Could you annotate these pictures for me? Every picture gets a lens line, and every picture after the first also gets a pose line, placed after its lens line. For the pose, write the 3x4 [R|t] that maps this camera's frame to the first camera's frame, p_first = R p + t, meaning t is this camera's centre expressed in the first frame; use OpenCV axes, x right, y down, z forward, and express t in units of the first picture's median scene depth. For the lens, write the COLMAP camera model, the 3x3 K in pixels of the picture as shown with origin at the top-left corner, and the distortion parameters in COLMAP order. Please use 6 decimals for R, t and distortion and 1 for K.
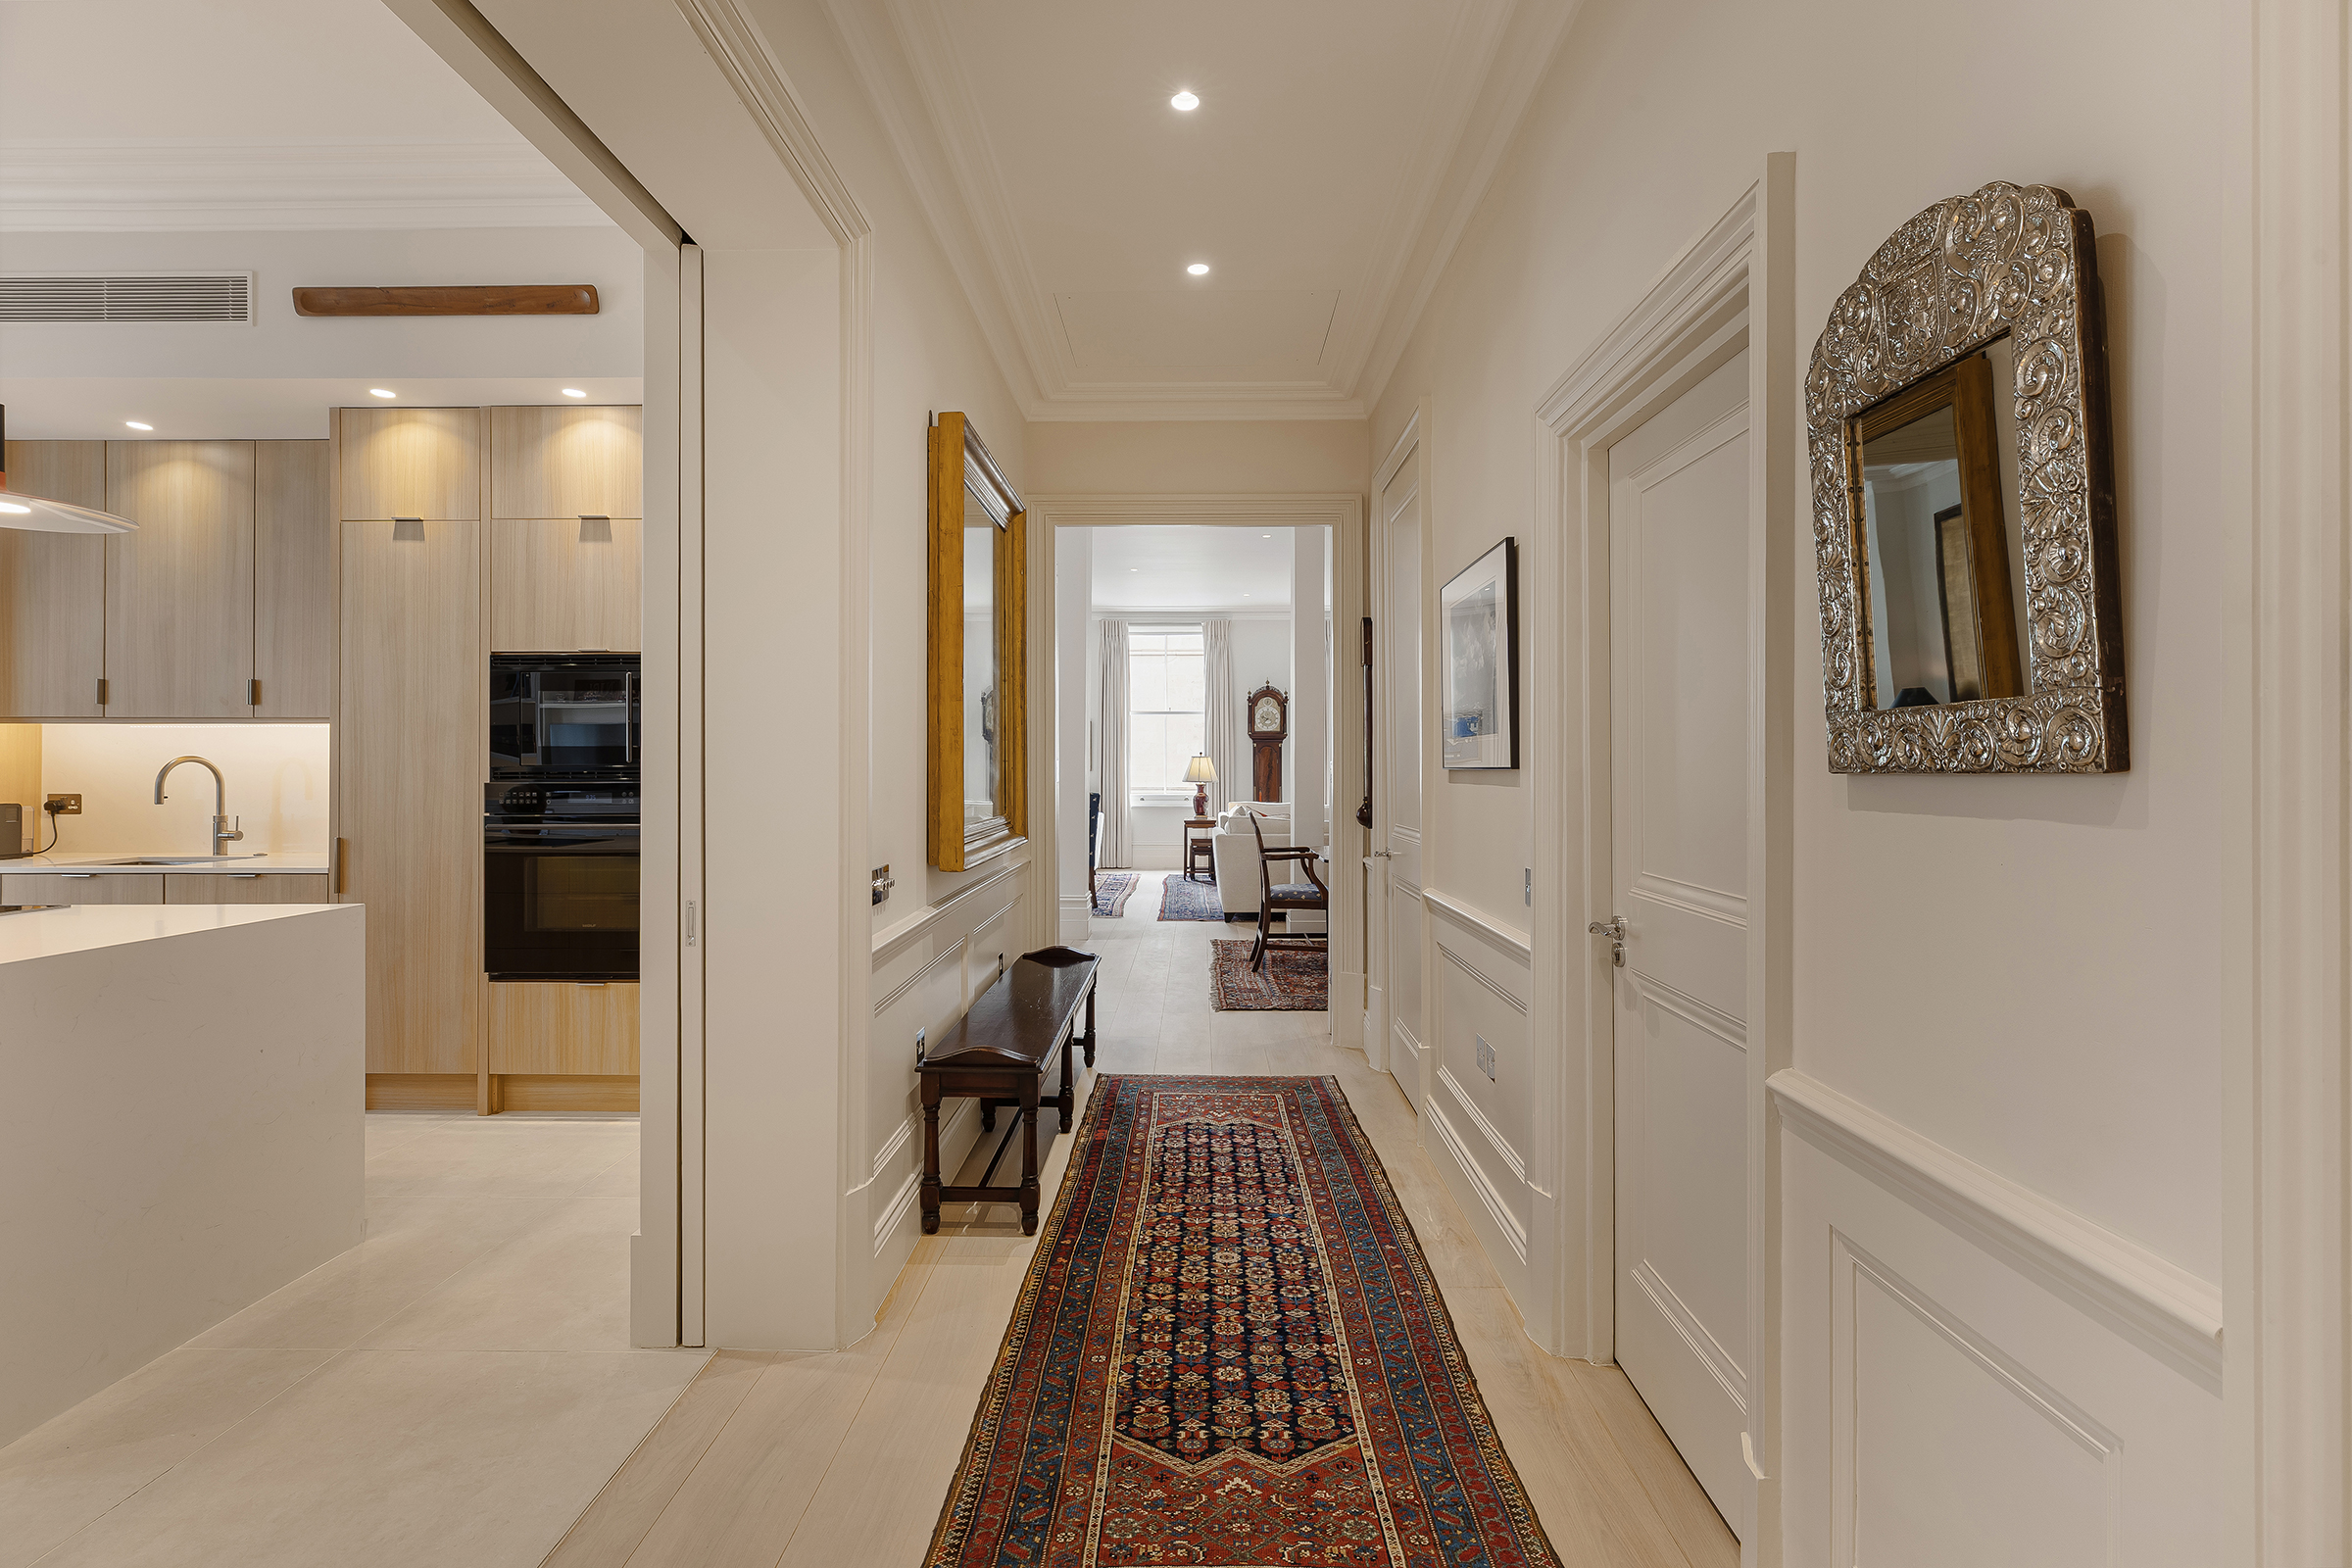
lens RADIAL K [[1116.4, 0, 1225.5], [0, 1116.4, 762.1], [0, 0, 1]] dist [0.005950, -0.001474]
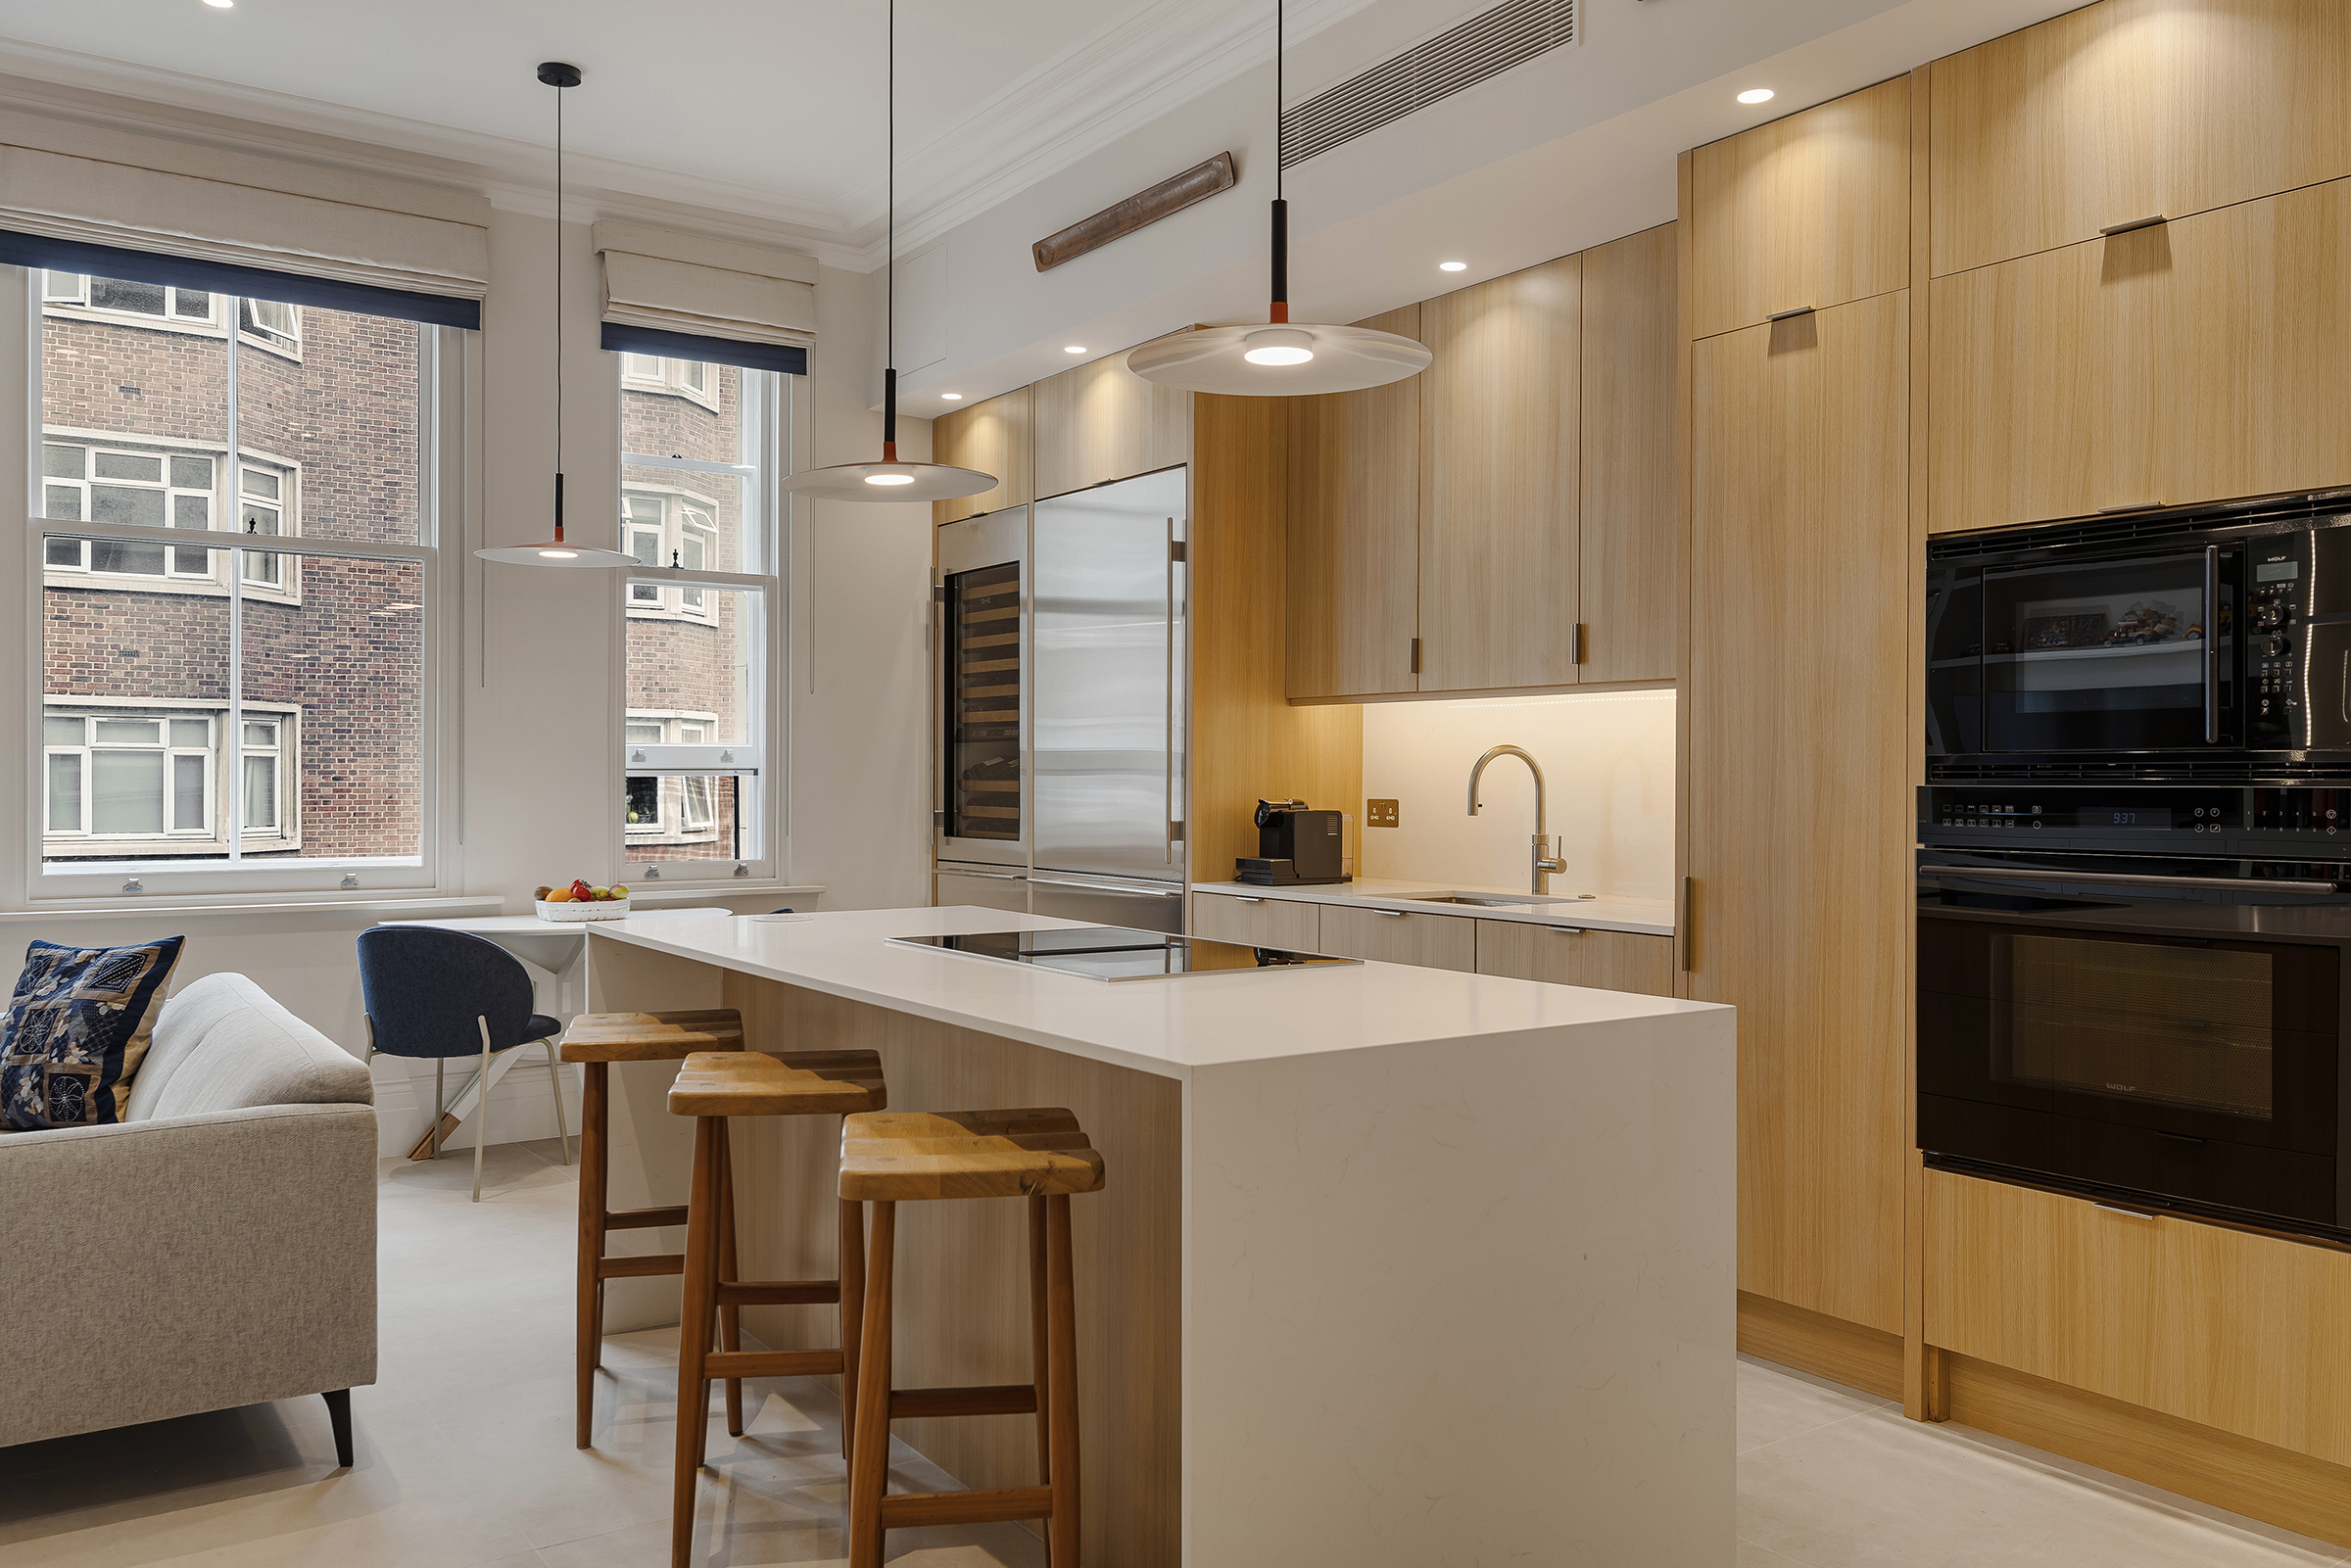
lens RADIAL K [[1738.3, 0, 1185.8], [0, 1738.3, 752.0], [0, 0, 1]] dist [-0.002865, 0.012939]
pose [[0.590385, -0.009276, -0.807069, -0.204461], [-0.005428, 0.999866, -0.015463, 0.016920], [0.807104, 0.013510, 0.590255, 0.239599]]
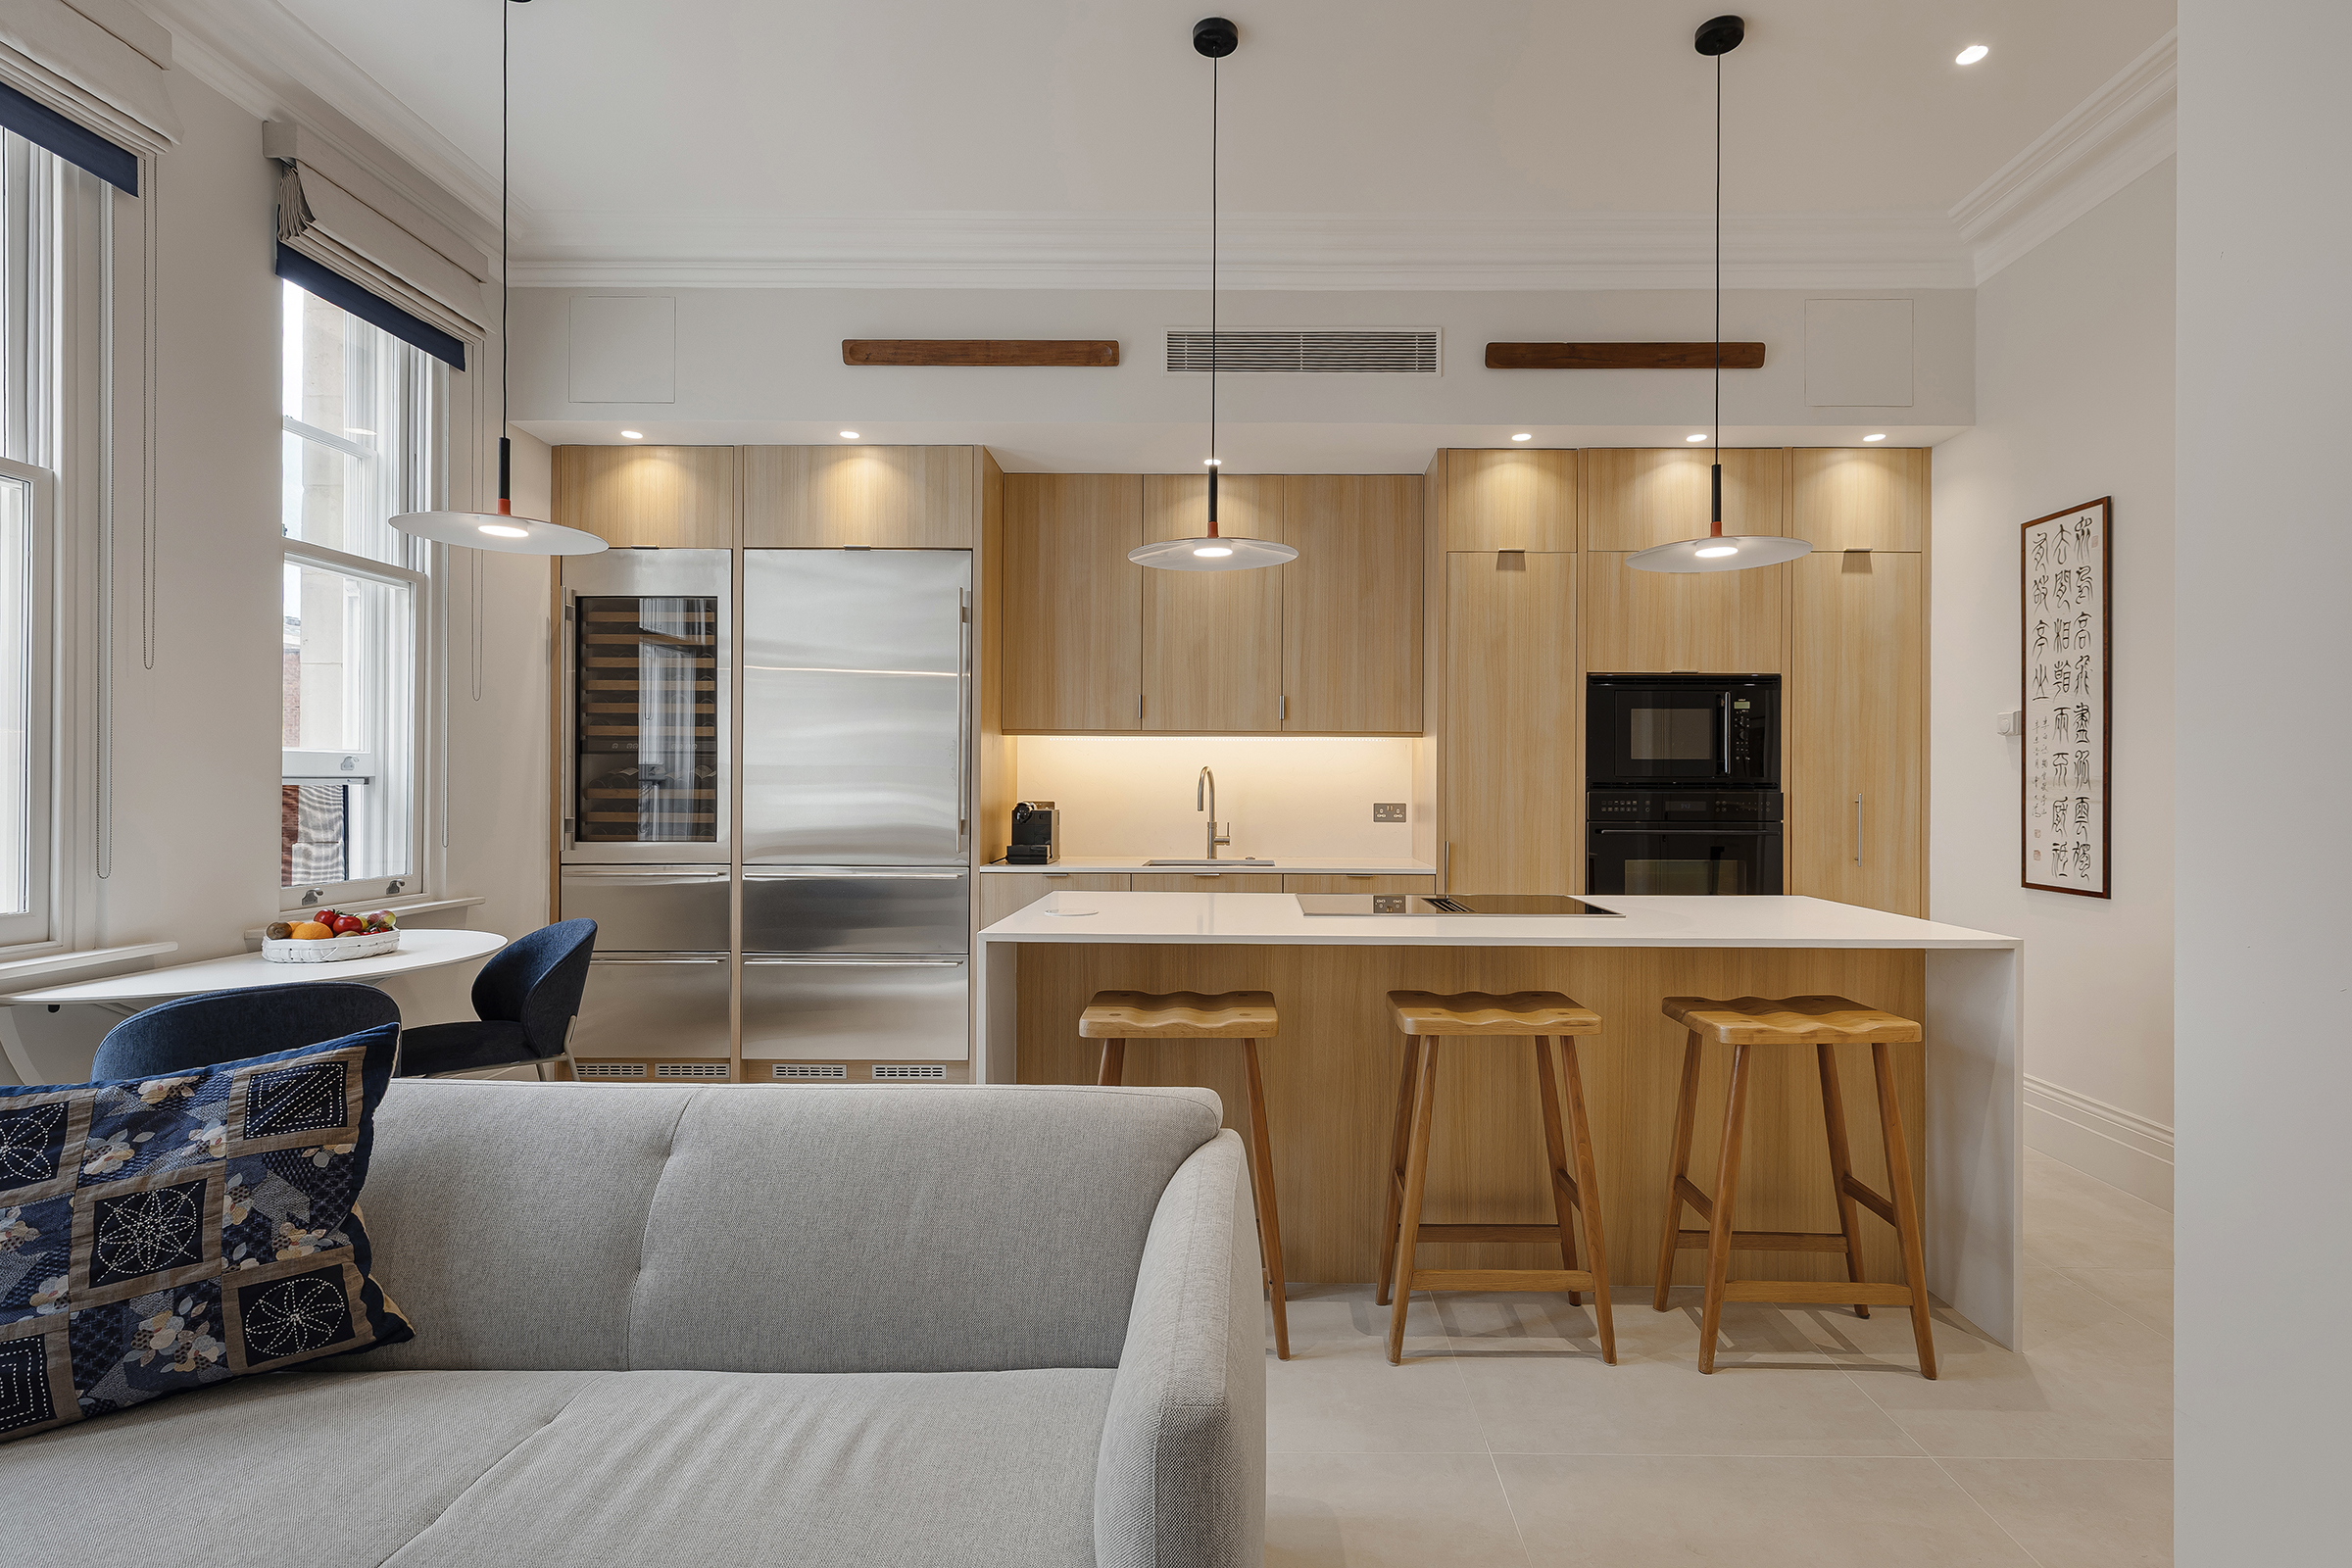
lens RADIAL K [[1070.1, 0, 1189.0], [0, 1070.1, 779.0], [0, 0, 1]] dist [0.004460, 0.000031]
pose [[0.999986, 0.003691, 0.003796, -1.026714], [-0.003653, 0.999944, -0.009913, 0.017863], [-0.003832, 0.009899, 0.999944, -0.047462]]
